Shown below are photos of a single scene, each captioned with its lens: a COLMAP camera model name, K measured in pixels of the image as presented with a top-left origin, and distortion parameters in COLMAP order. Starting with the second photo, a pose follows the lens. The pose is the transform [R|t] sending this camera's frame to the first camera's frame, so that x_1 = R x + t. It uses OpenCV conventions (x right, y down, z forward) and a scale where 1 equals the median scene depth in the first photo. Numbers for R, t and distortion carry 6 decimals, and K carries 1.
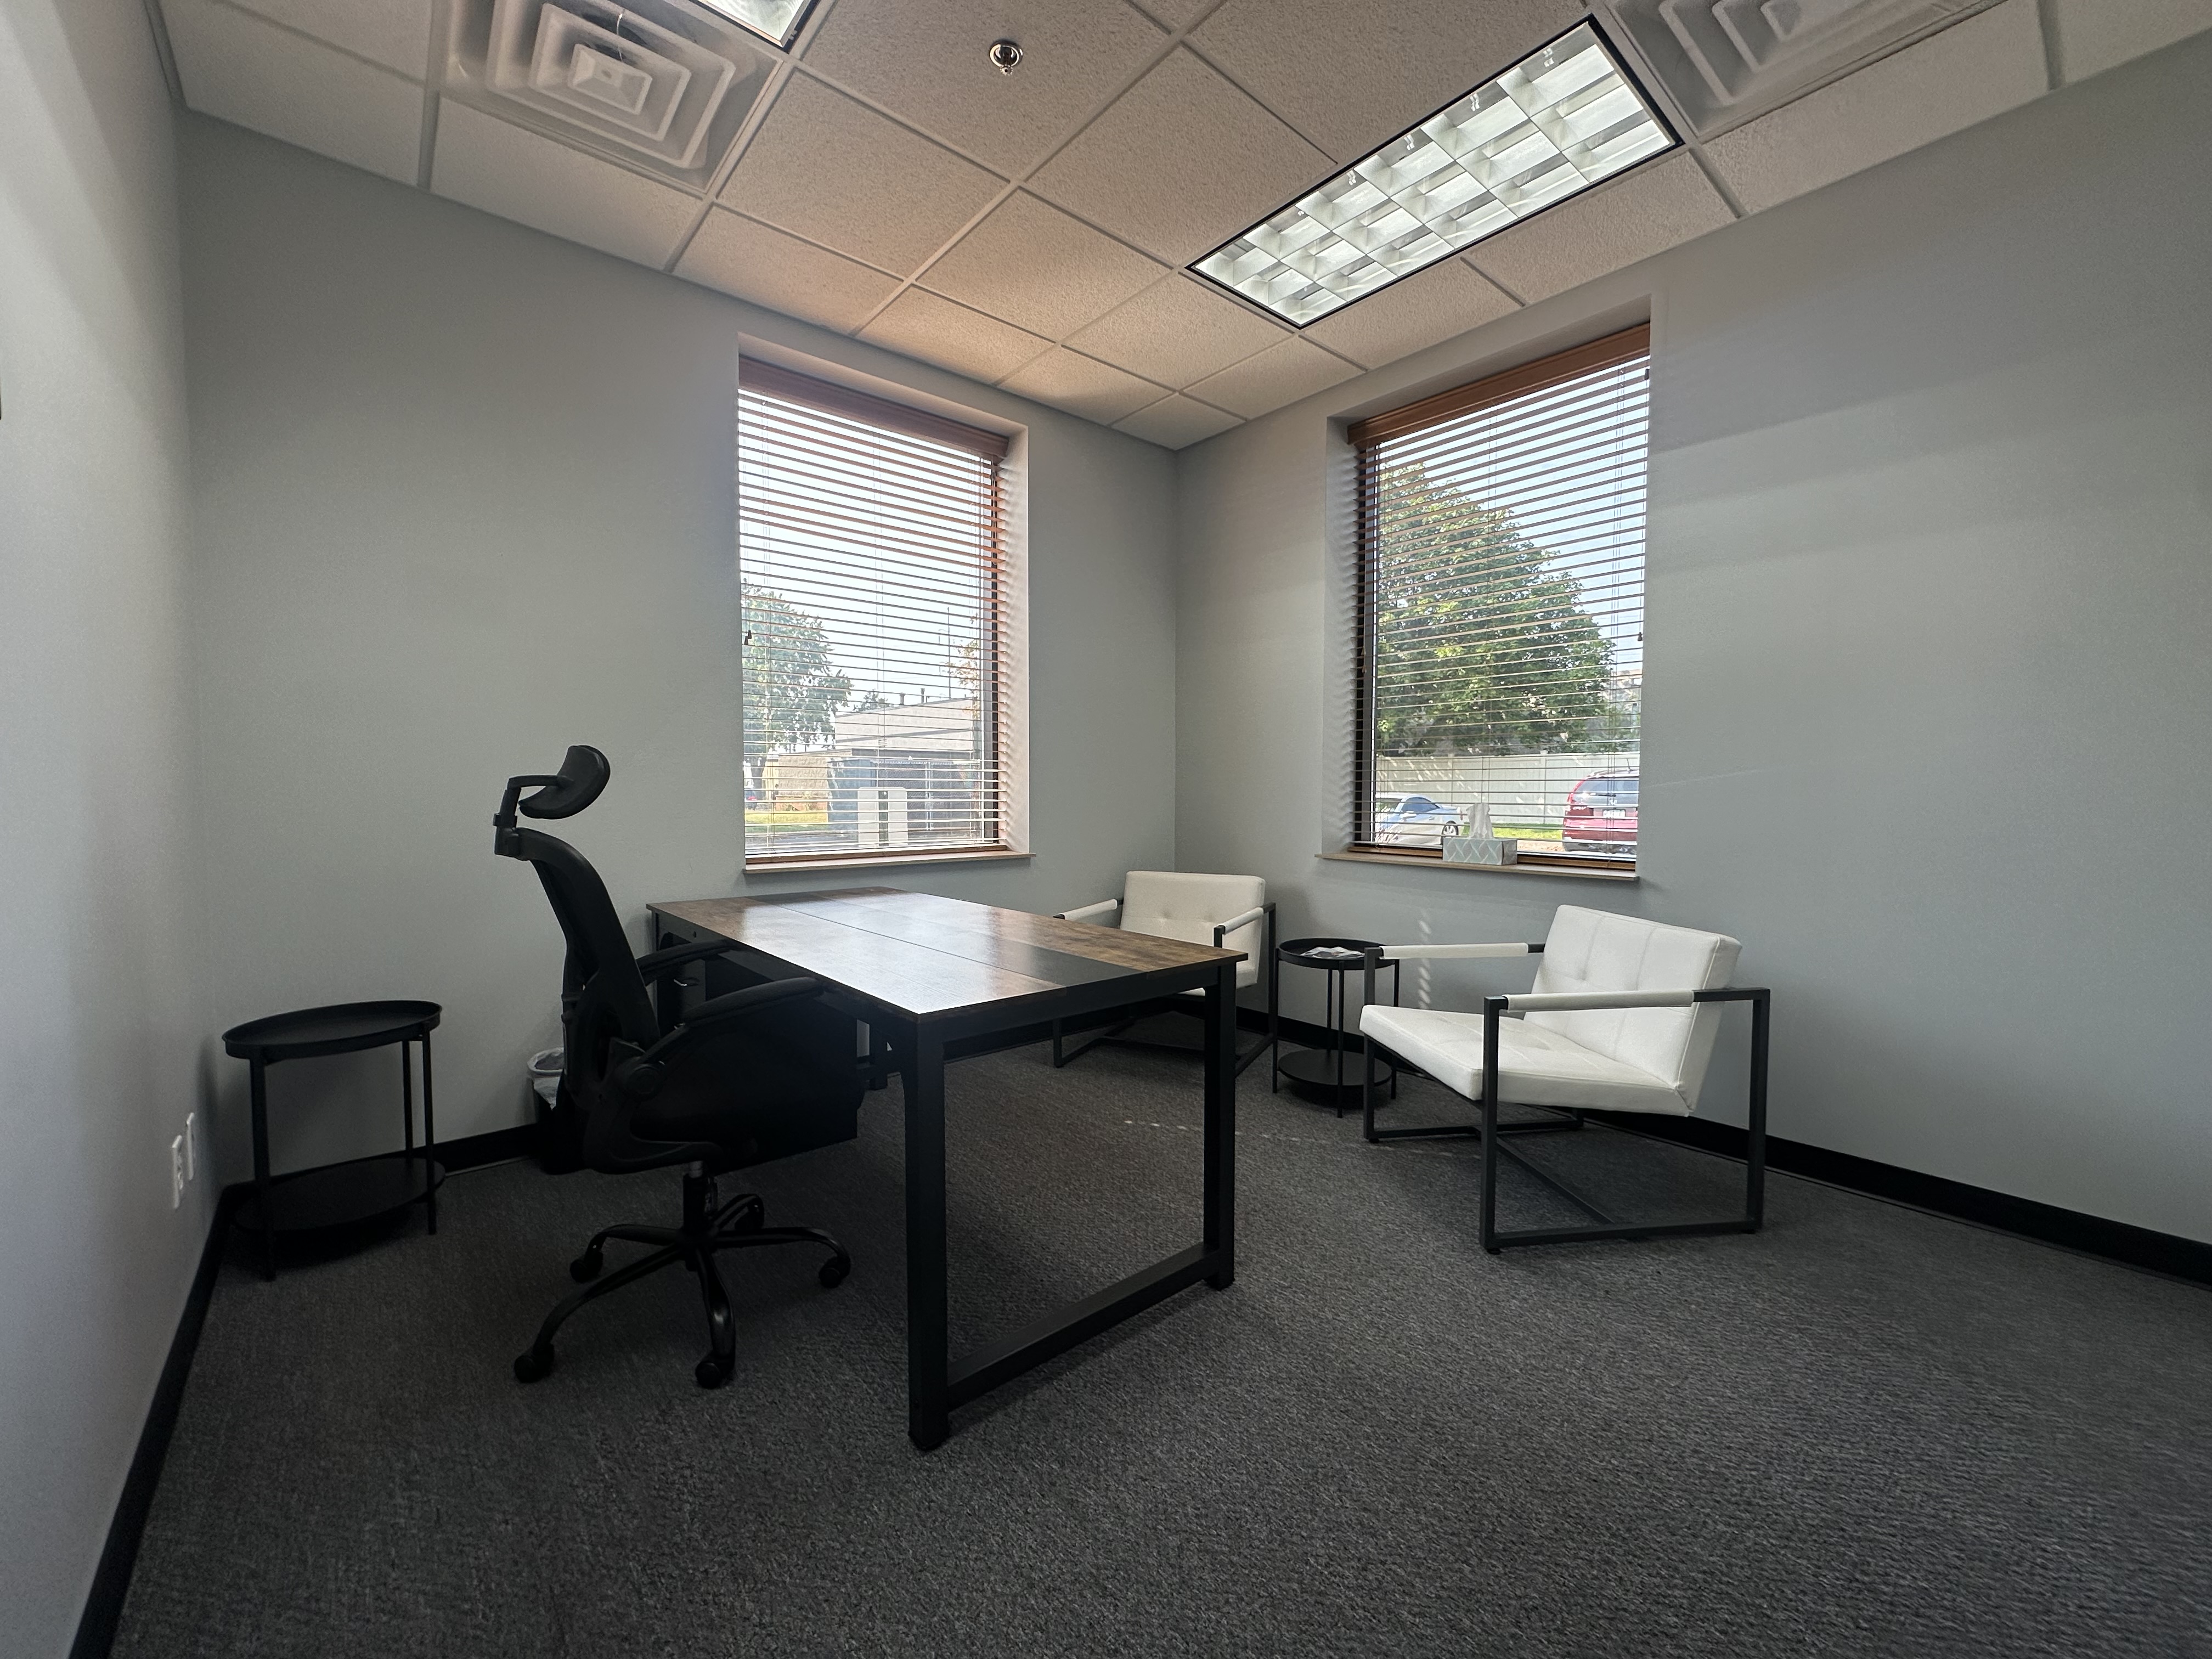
lens RADIAL K [[879.9, 0, 1104.9], [0, 879.9, 827.9], [0, 0, 1]] dist [-0.003364, 0.000862]
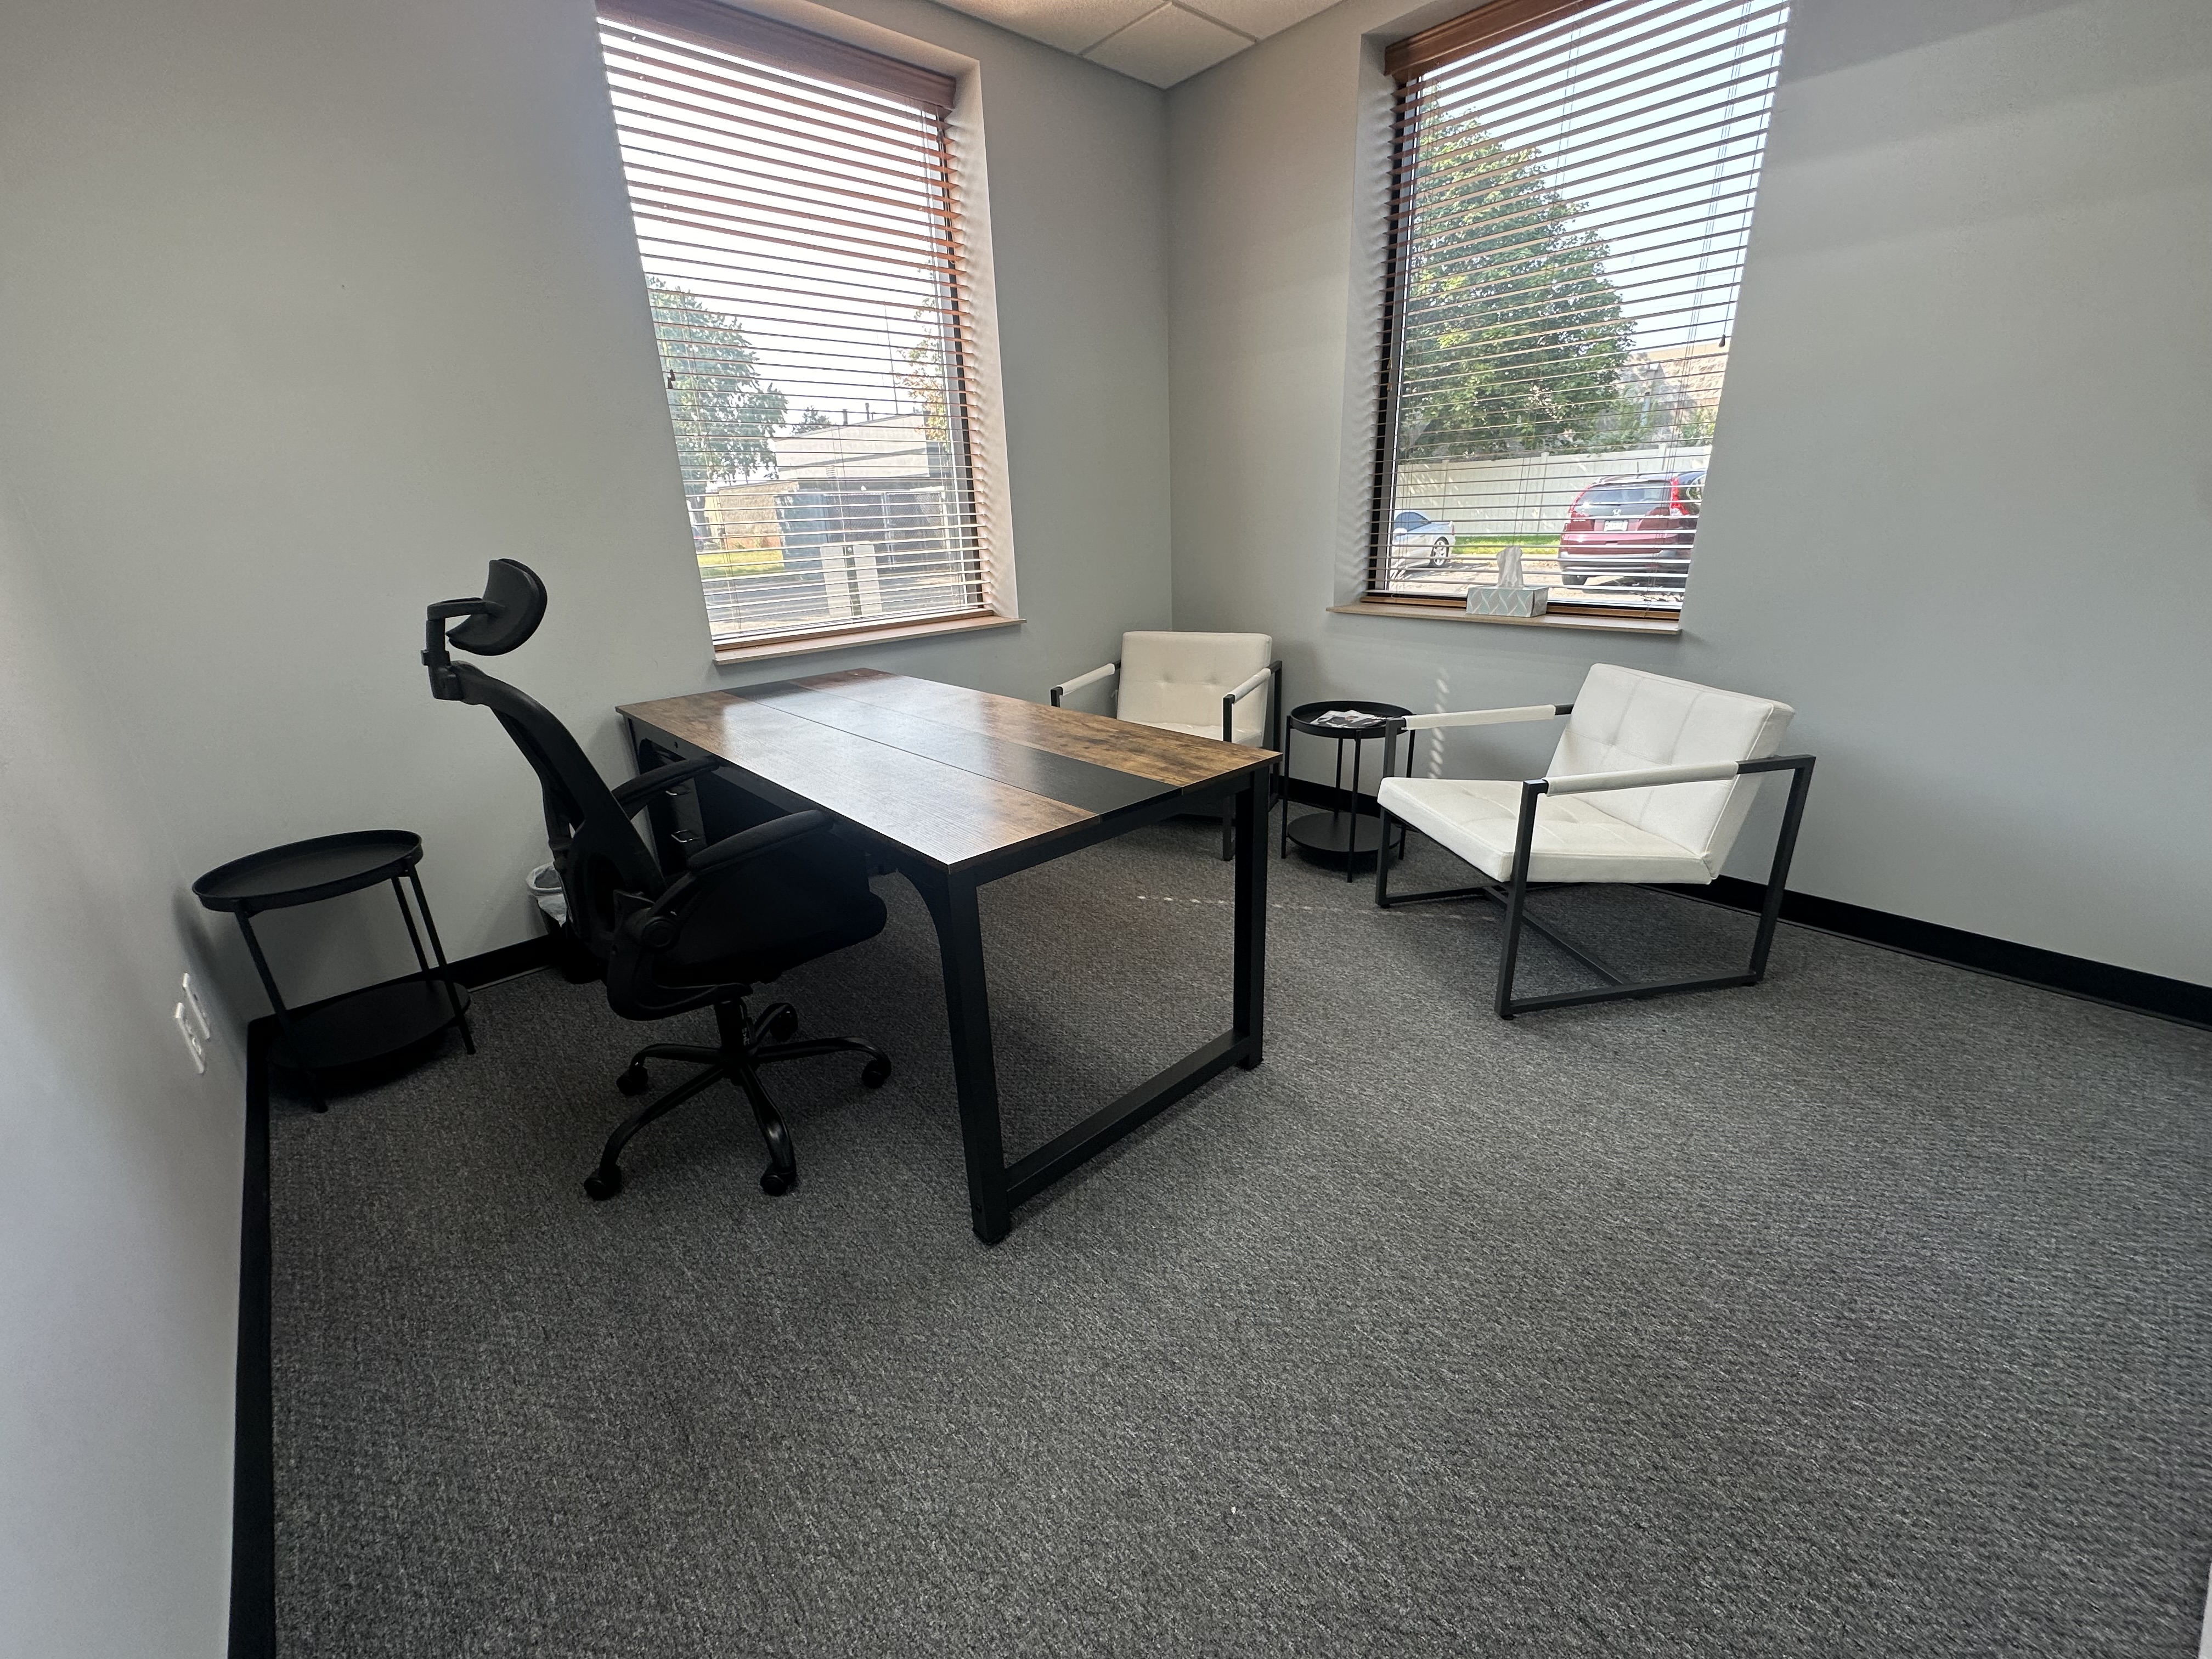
lens RADIAL K [[879.9, 0, 1104.9], [0, 879.9, 827.9], [0, 0, 1]] dist [-0.003364, 0.000862]
pose [[0.998632, -0.048829, 0.018697, -0.042170], [0.041037, 0.953544, 0.298447, -0.061858], [-0.032401, -0.297272, 0.954243, 0.086329]]
